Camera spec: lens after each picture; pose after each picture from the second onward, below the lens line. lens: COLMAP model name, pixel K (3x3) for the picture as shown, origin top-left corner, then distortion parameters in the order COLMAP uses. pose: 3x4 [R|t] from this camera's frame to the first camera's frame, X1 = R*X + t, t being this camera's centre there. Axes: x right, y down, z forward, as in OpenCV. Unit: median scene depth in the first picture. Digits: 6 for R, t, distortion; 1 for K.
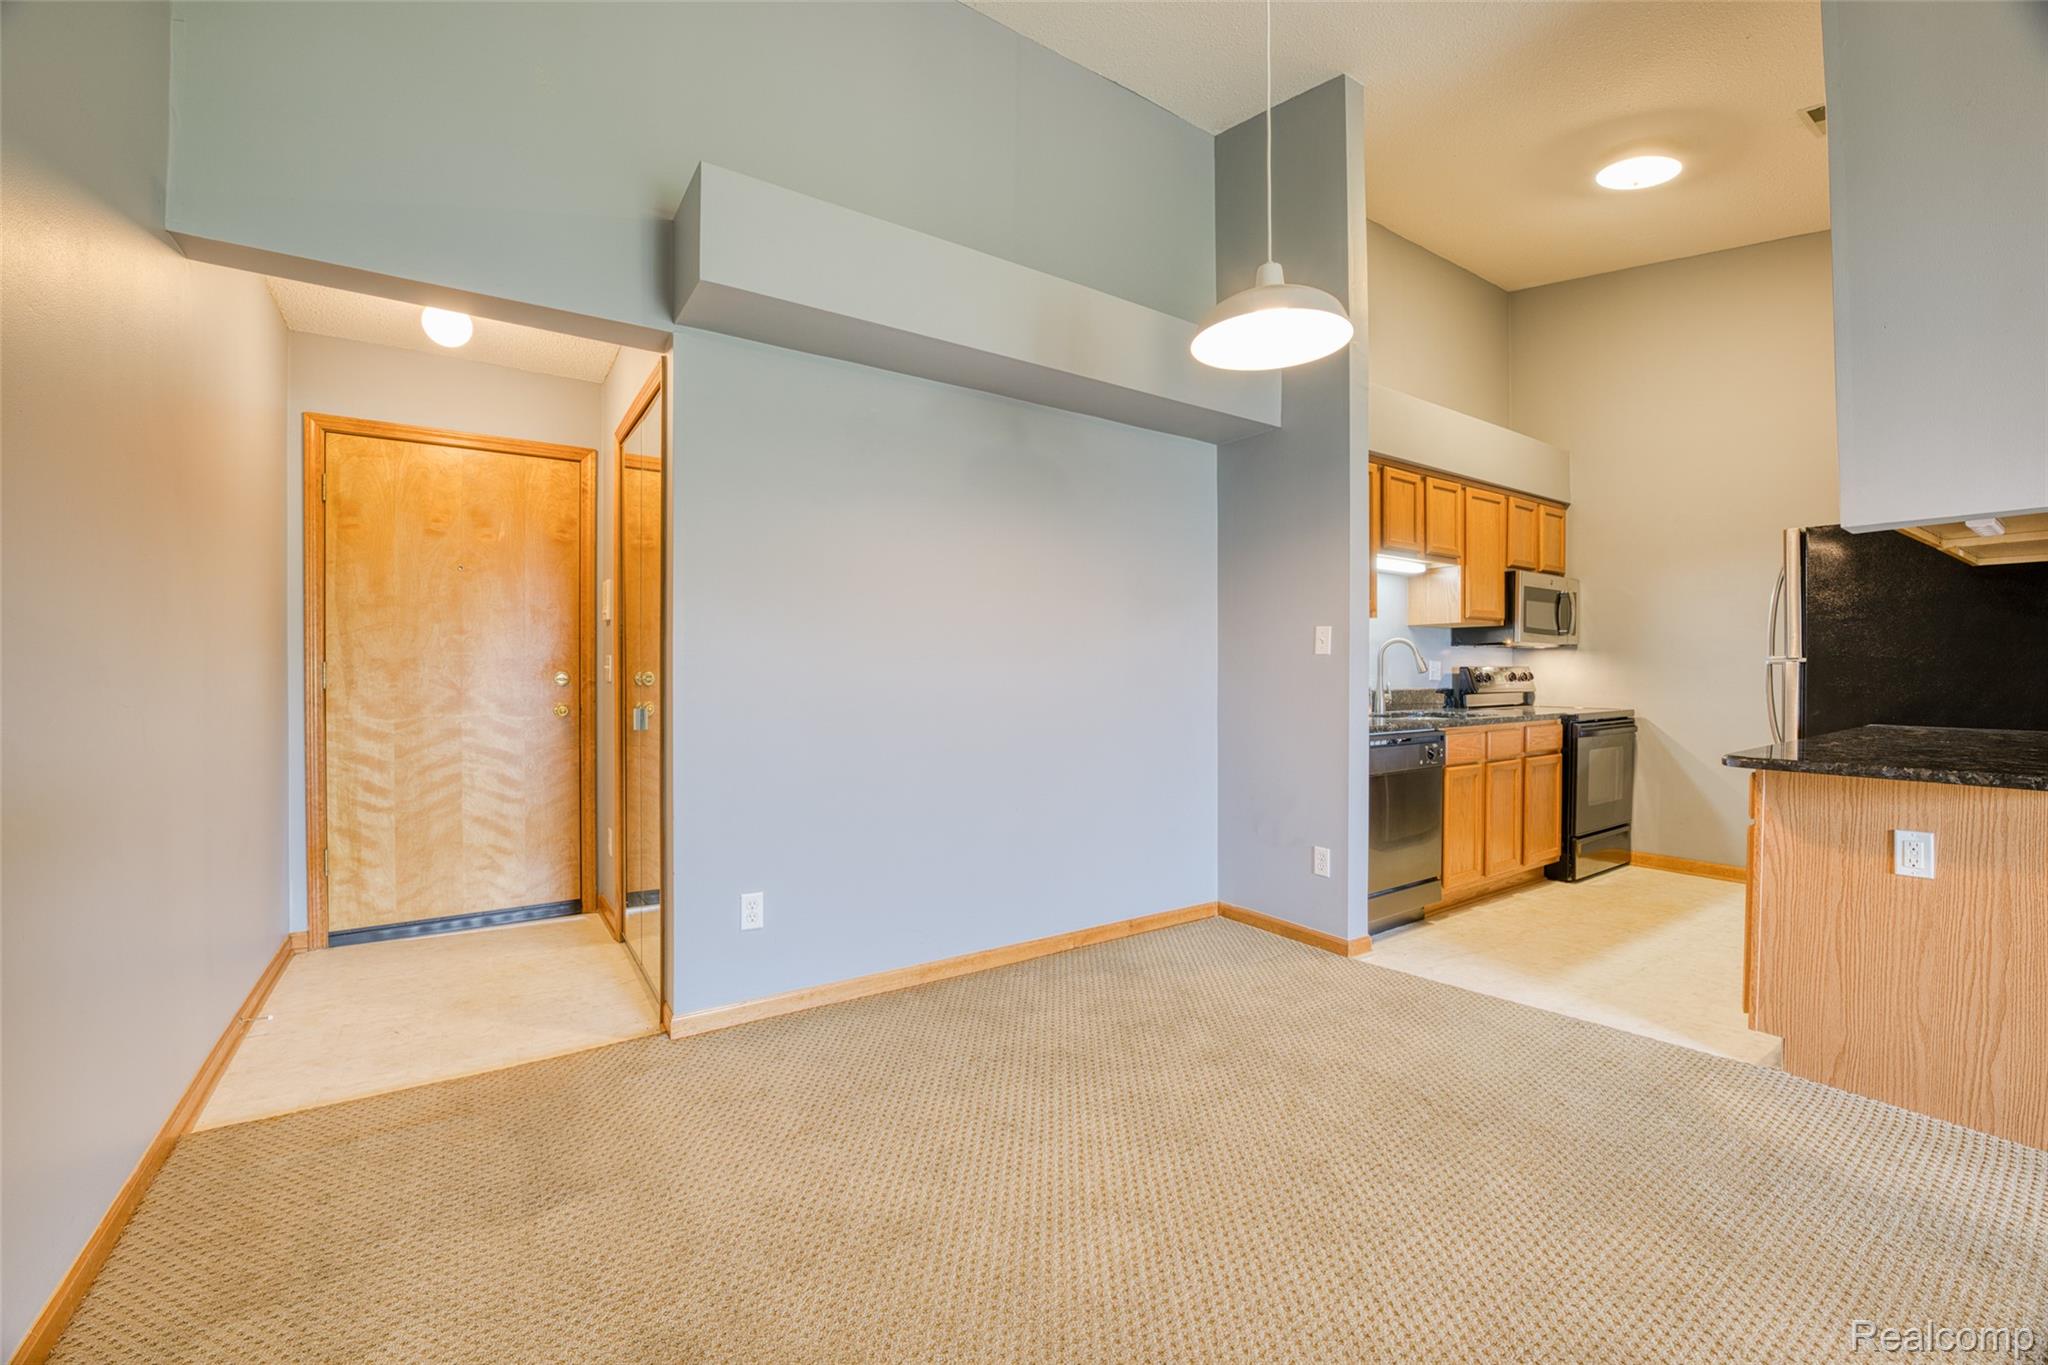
lens RADIAL K [[825.1, 0, 1018.2], [0, 825.1, 678.1], [0, 0, 1]] dist [-0.023127, 0.000211]
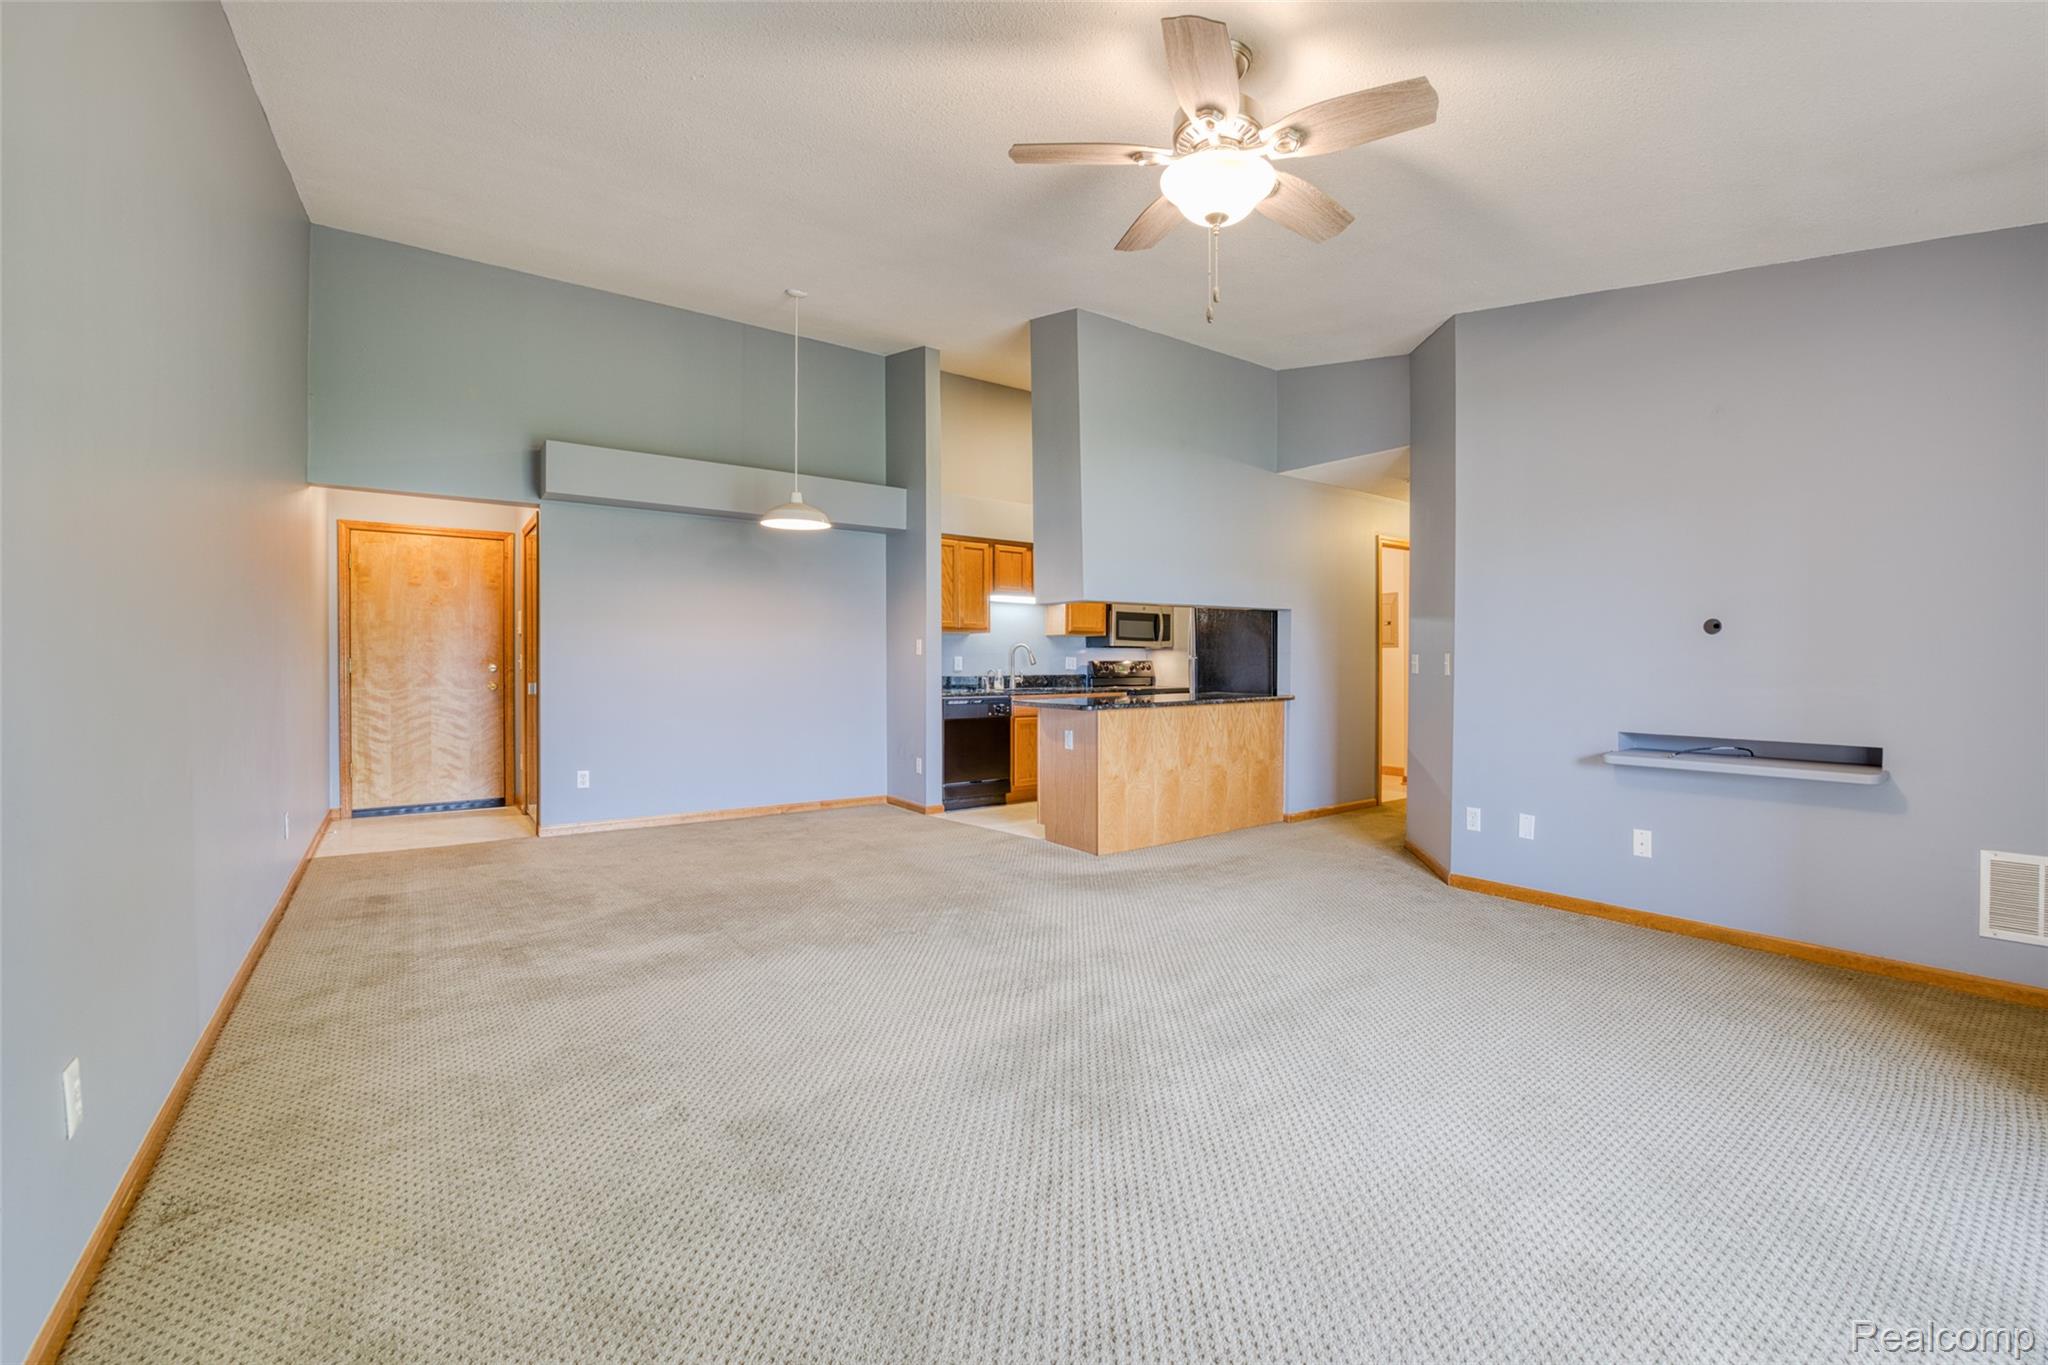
lens RADIAL K [[869.0, 0, 1111.2], [0, 869.0, 671.9], [0, 0, 1]] dist [-0.018530, 0.000205]
pose [[0.996132, -0.000256, 0.087872, 0.596924], [0.000173, 1.000000, 0.000954, 0.008230], [-0.087872, -0.000935, 0.996131, -0.943884]]
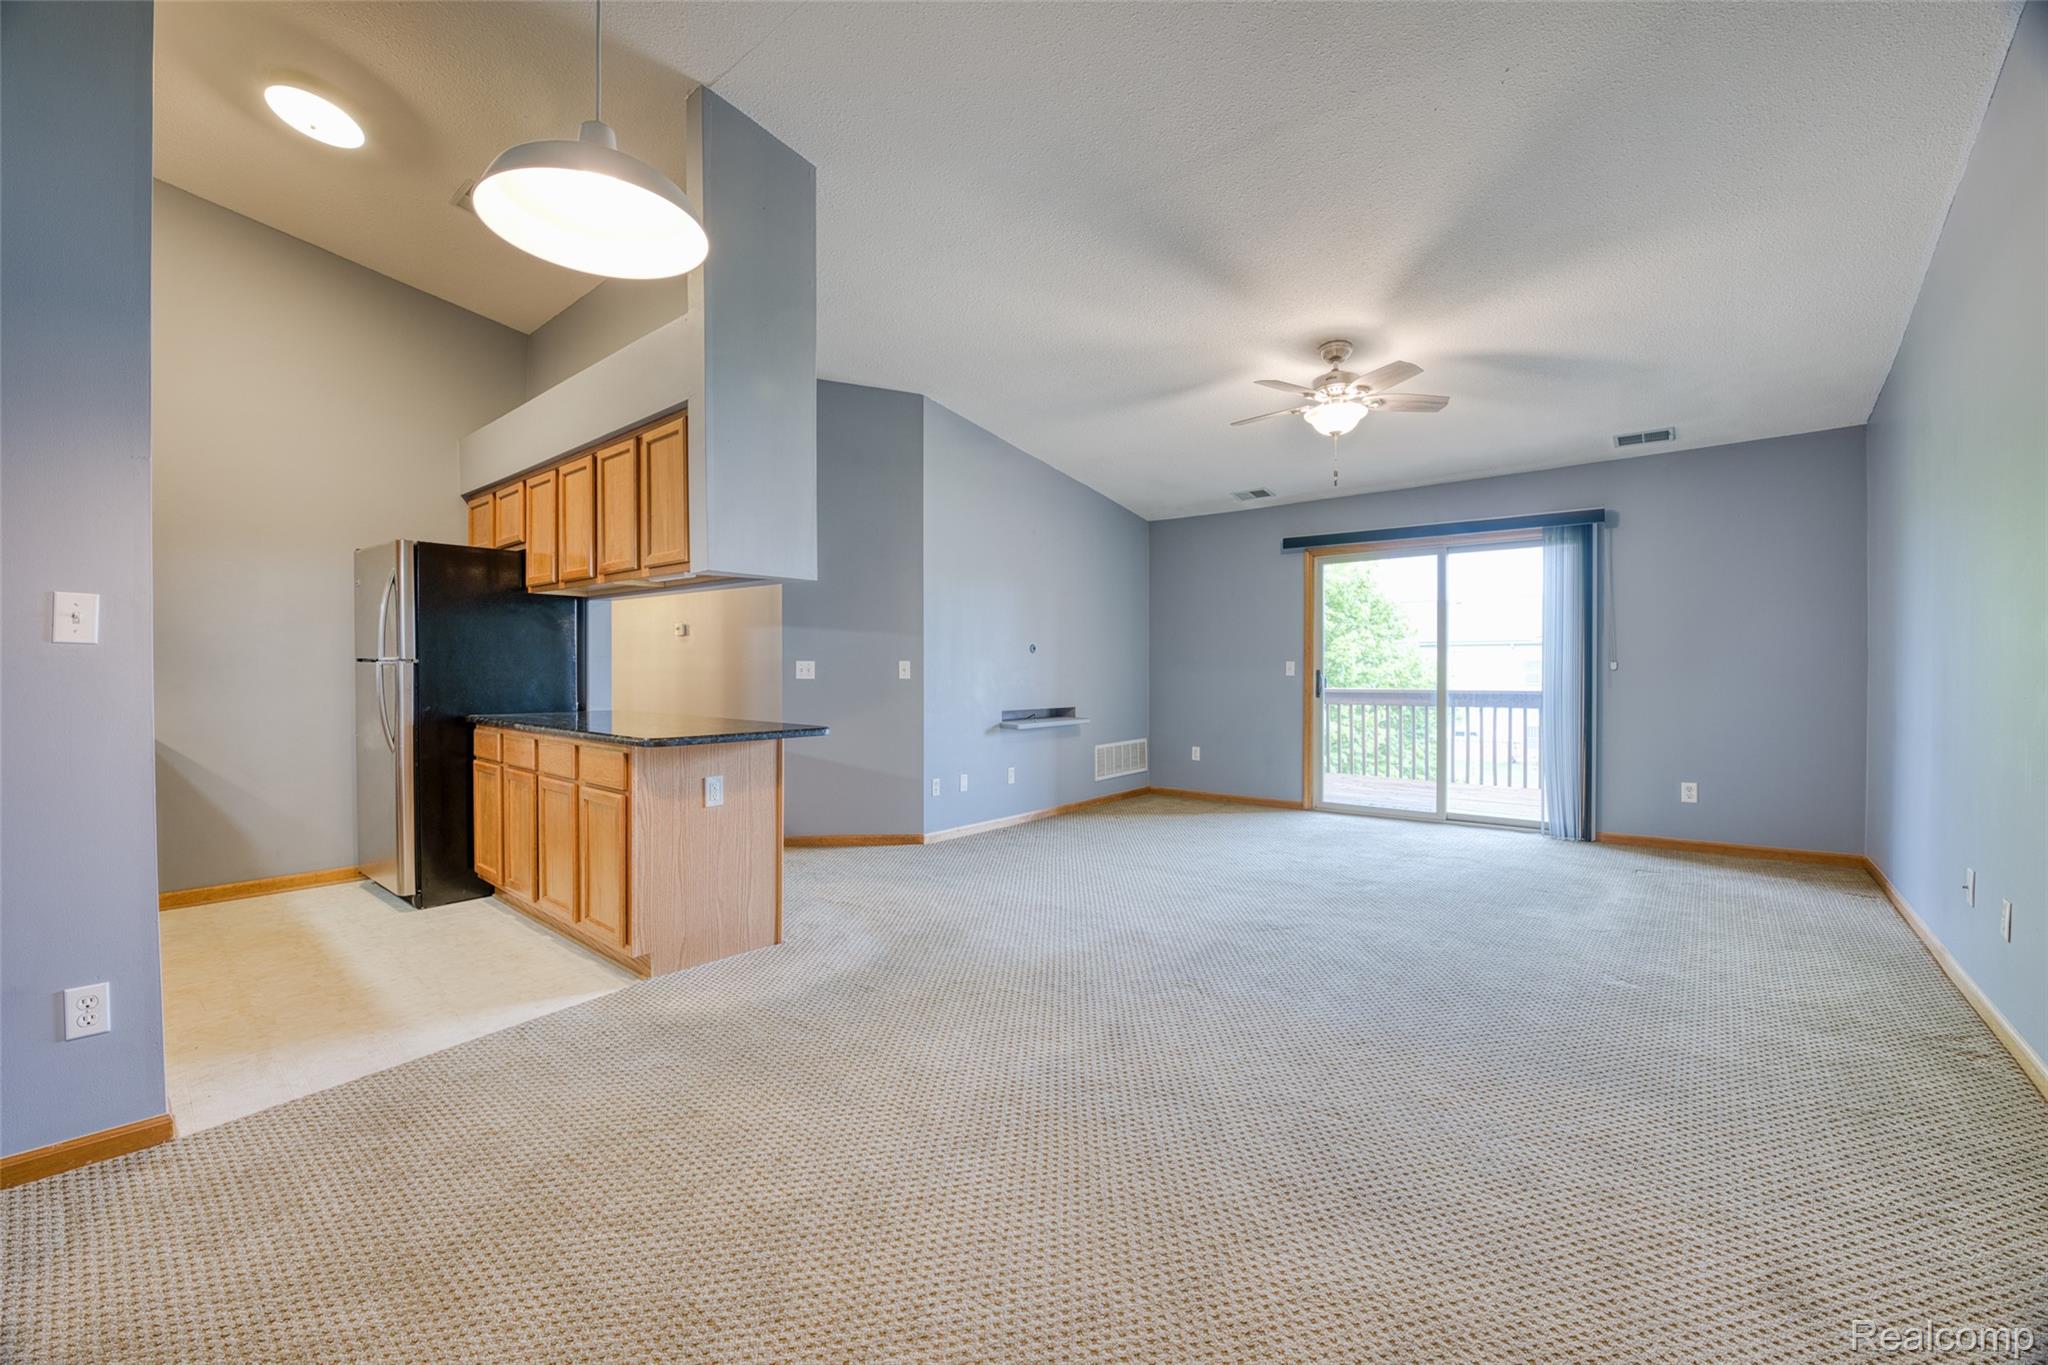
lens RADIAL K [[825.1, 0, 1018.2], [0, 825.1, 678.1], [0, 0, 1]] dist [-0.023127, 0.000211]
pose [[-0.270176, -0.010376, 0.962755, -0.310068], [0.010746, 0.999847, 0.013791, -0.005687], [-0.962751, 0.014072, -0.270023, 0.501317]]
